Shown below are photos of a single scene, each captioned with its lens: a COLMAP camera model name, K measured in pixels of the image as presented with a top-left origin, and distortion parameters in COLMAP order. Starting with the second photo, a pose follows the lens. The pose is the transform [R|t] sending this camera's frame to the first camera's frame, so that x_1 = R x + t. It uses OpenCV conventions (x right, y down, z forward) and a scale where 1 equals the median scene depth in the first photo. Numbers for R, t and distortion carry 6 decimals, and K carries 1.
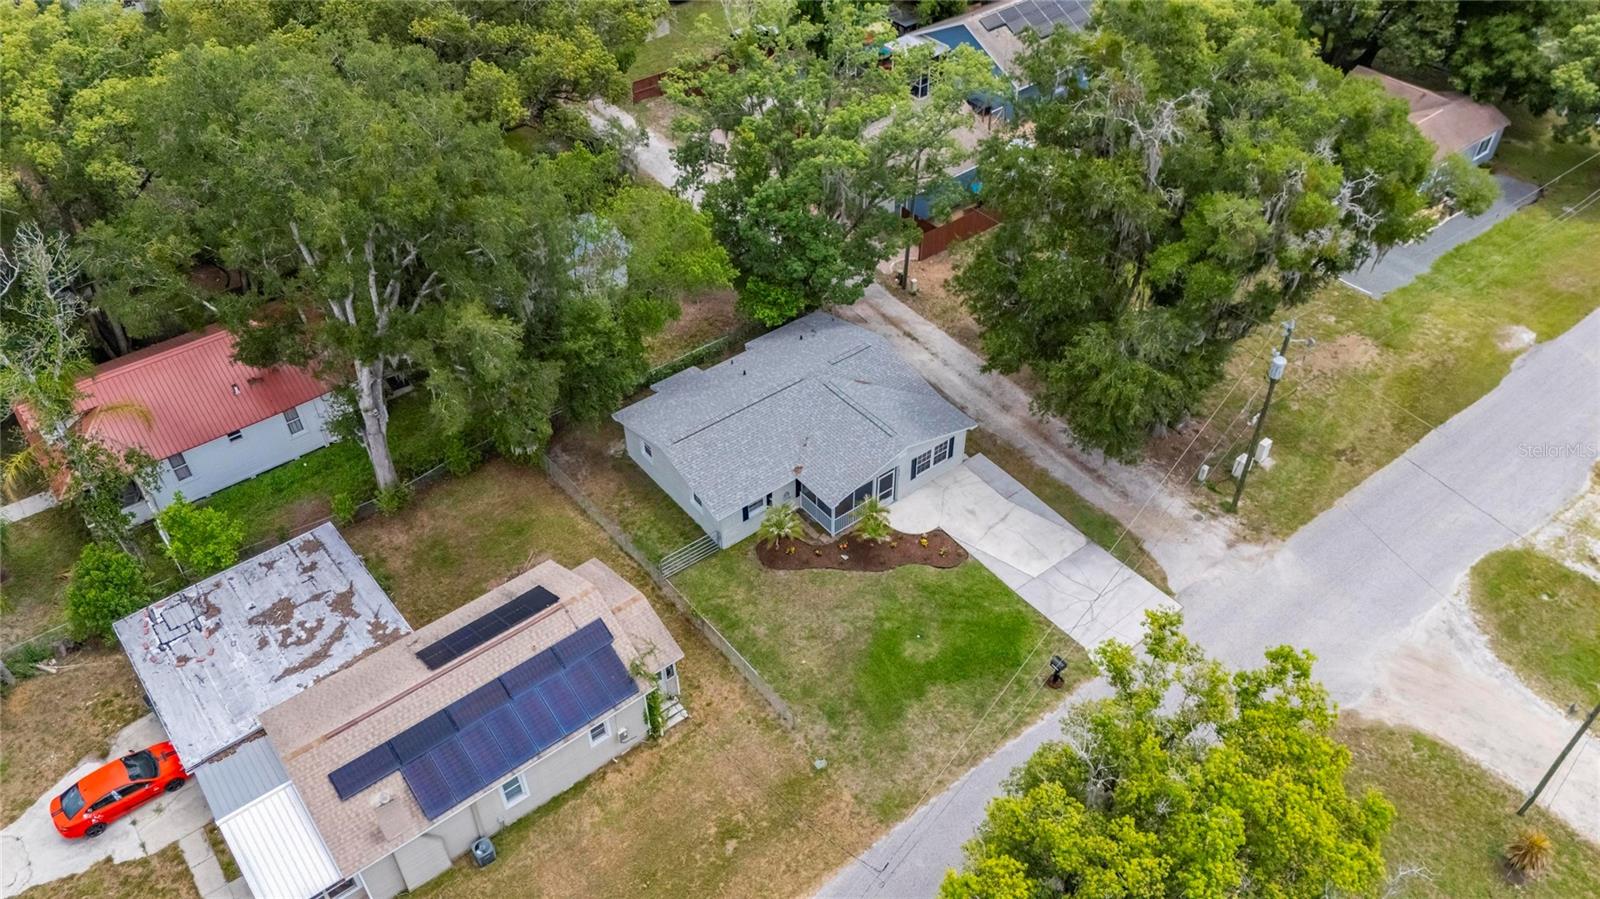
lens RADIAL K [[1181.9, 0, 800.0], [0, 1181.9, 449.5], [0, 0, 1]] dist [0.063018, -0.060278]
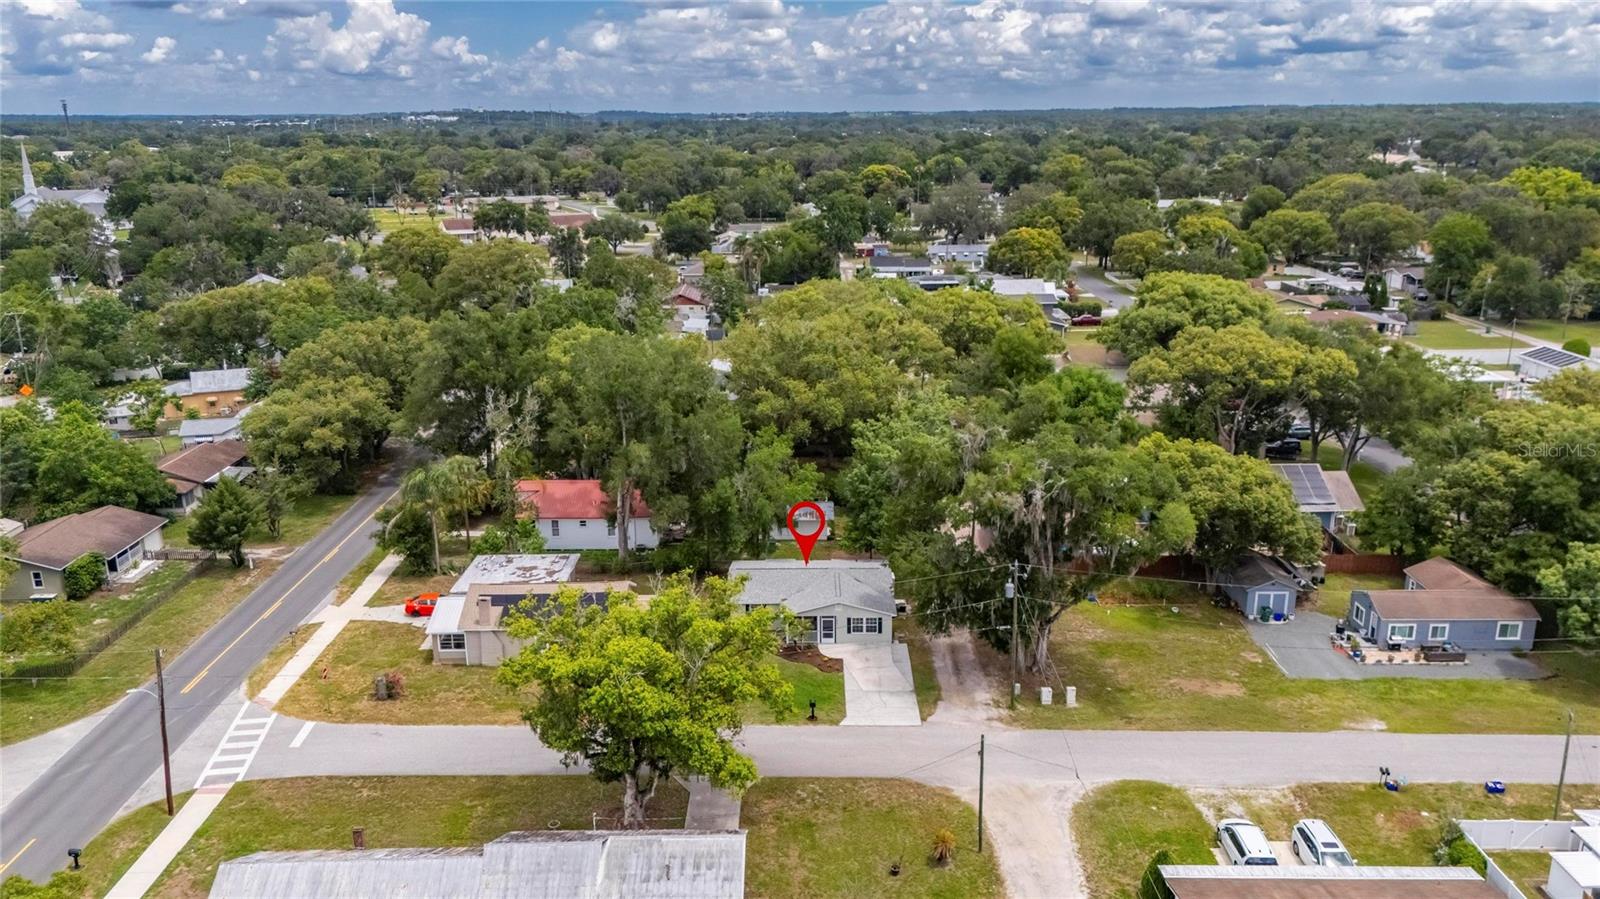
lens RADIAL K [[1181.9, 0, 800.0], [0, 1181.9, 449.5], [0, 0, 1]] dist [0.063018, -0.060278]
pose [[0.785503, 0.173388, -0.594072, 1.085687], [-0.416092, 0.858552, -0.299592, 0.363371], [0.458096, 0.482519, 0.746541, -0.422323]]
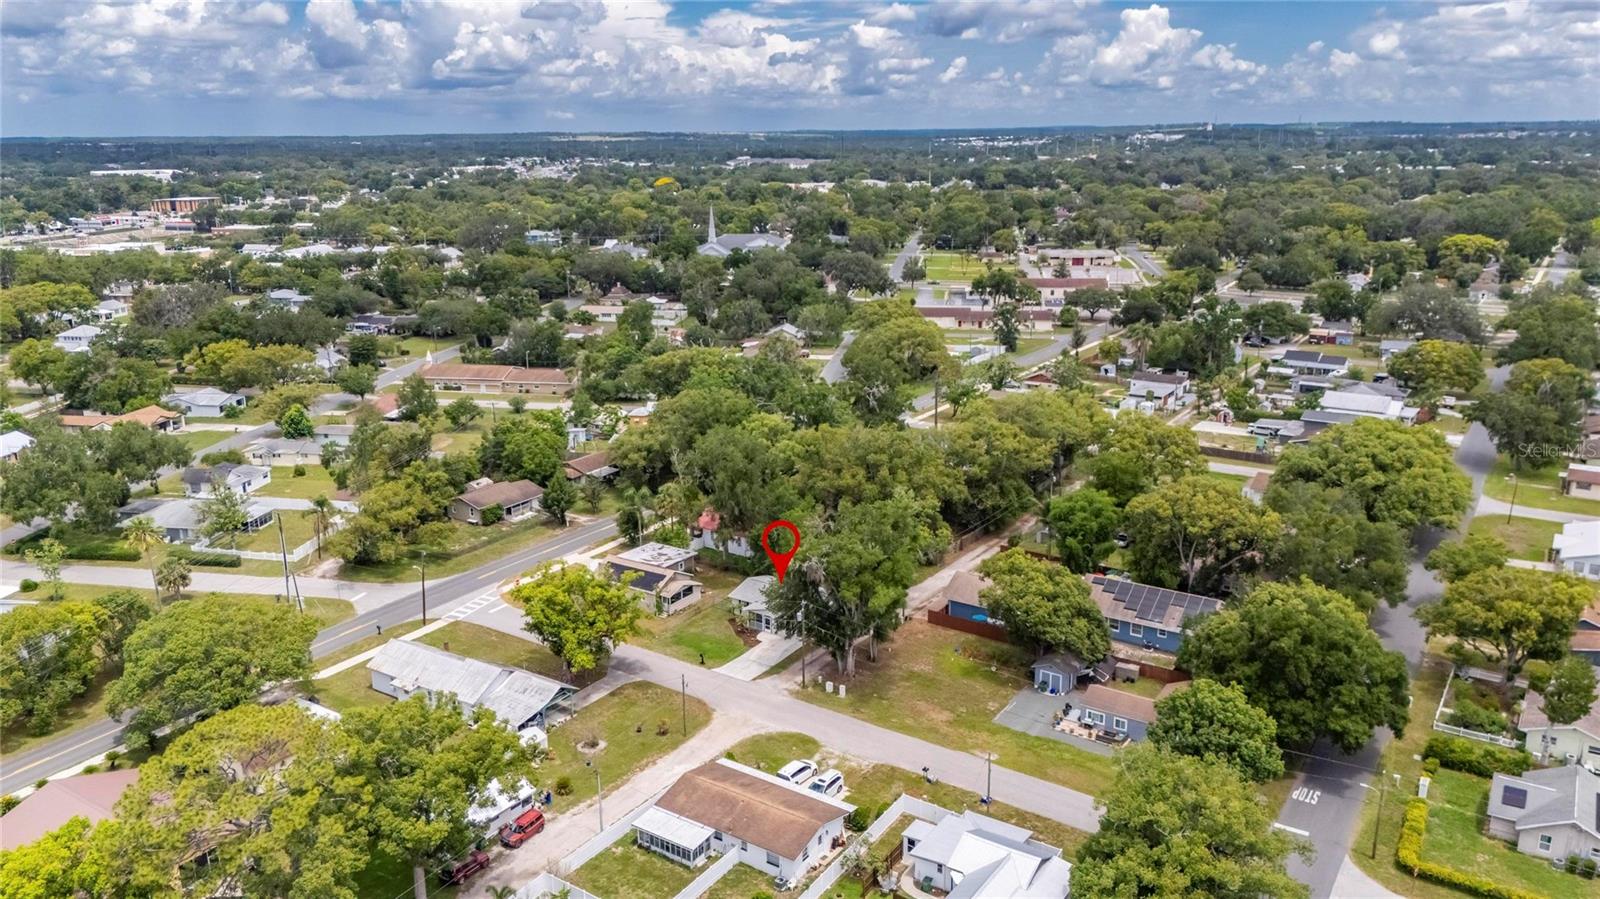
lens RADIAL K [[1181.4, 0, 800.0], [0, 1181.4, 449.5], [0, 0, 1]] dist [0.088020, -0.101563]
pose [[0.304079, 0.257301, -0.917242, 2.799786], [-0.636155, 0.771541, 0.005534, -0.382396], [0.709114, 0.581825, 0.398293, -0.324560]]
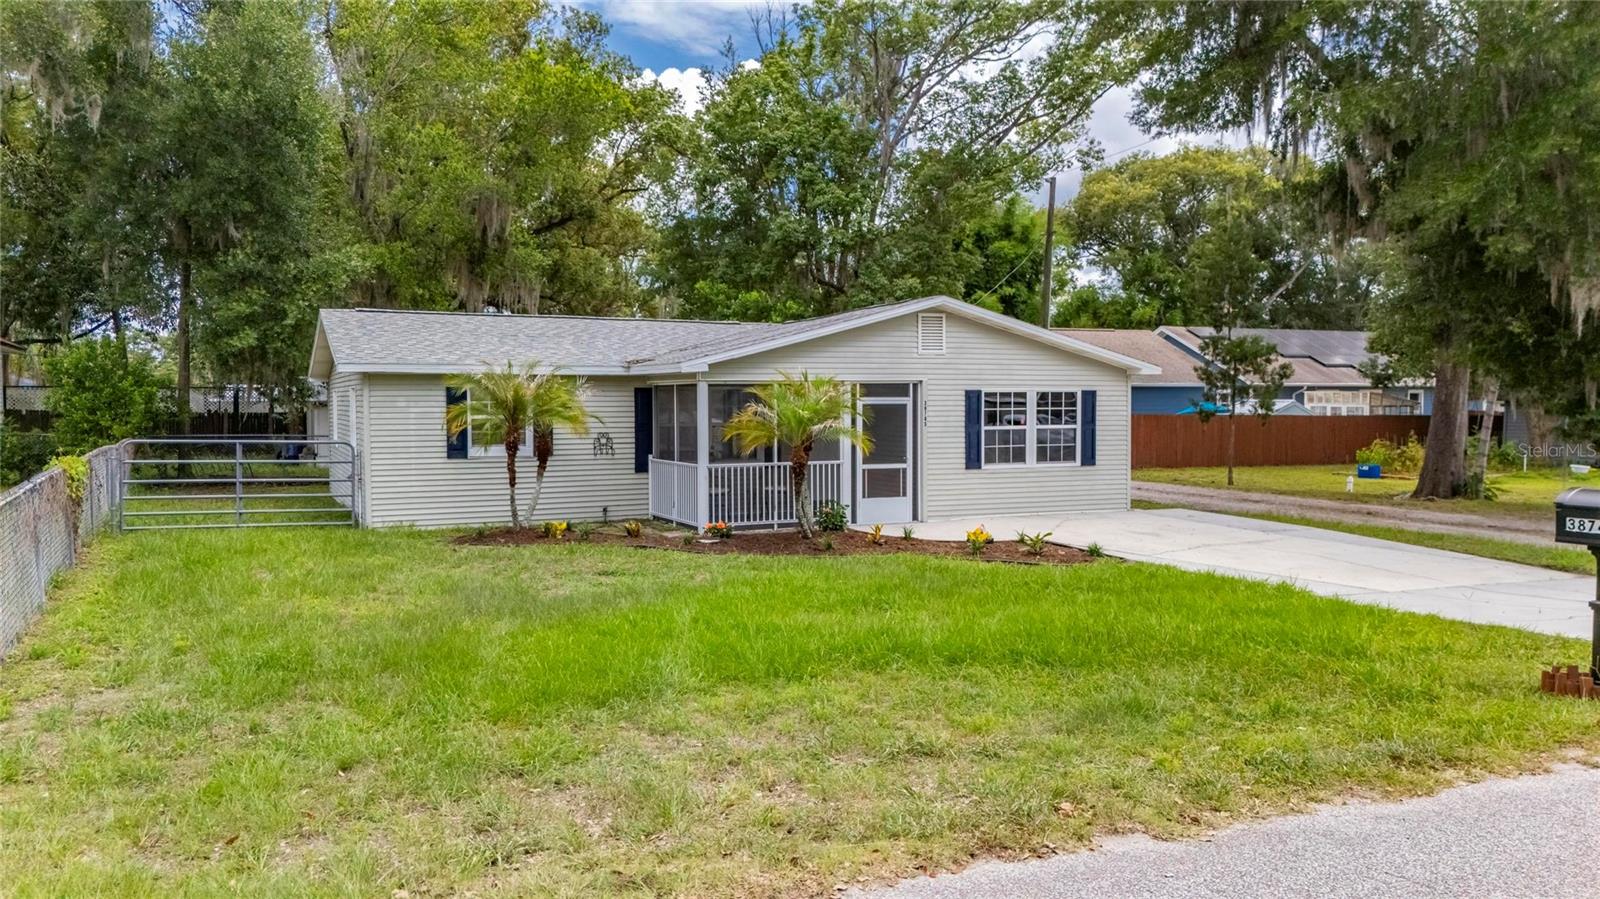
lens RADIAL K [[1183.9, 0, 800.4], [0, 1183.9, 451.6], [0, 0, 1]] dist [0.056672, -0.041570]
pose [[0.975734, 0.018862, -0.218143, 0.136704], [-0.154858, 0.763779, -0.626627, 0.280347], [0.154794, 0.645202, 0.748166, 0.807376]]
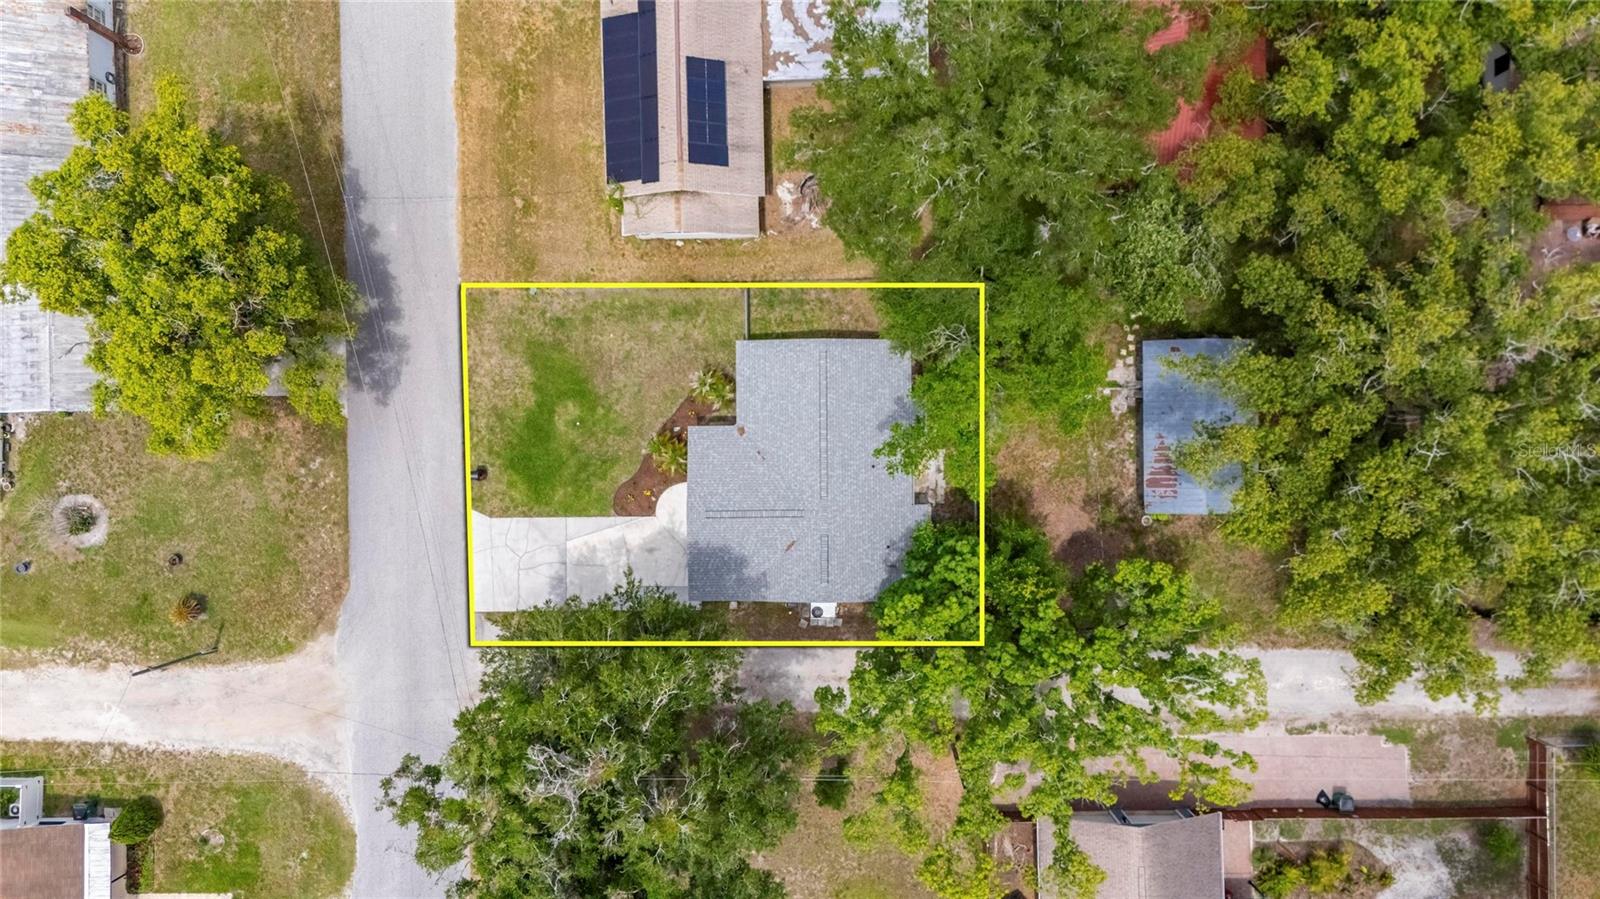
lens RADIAL K [[1181.4, 0, 800.0], [0, 1181.4, 449.5], [0, 0, 1]] dist [0.088020, -0.101563]
pose [[-0.607776, 0.793720, 0.024821, -0.054452], [-0.505195, -0.410582, 0.759079, -0.940788], [0.612687, 0.448811, 0.650525, 0.332301]]
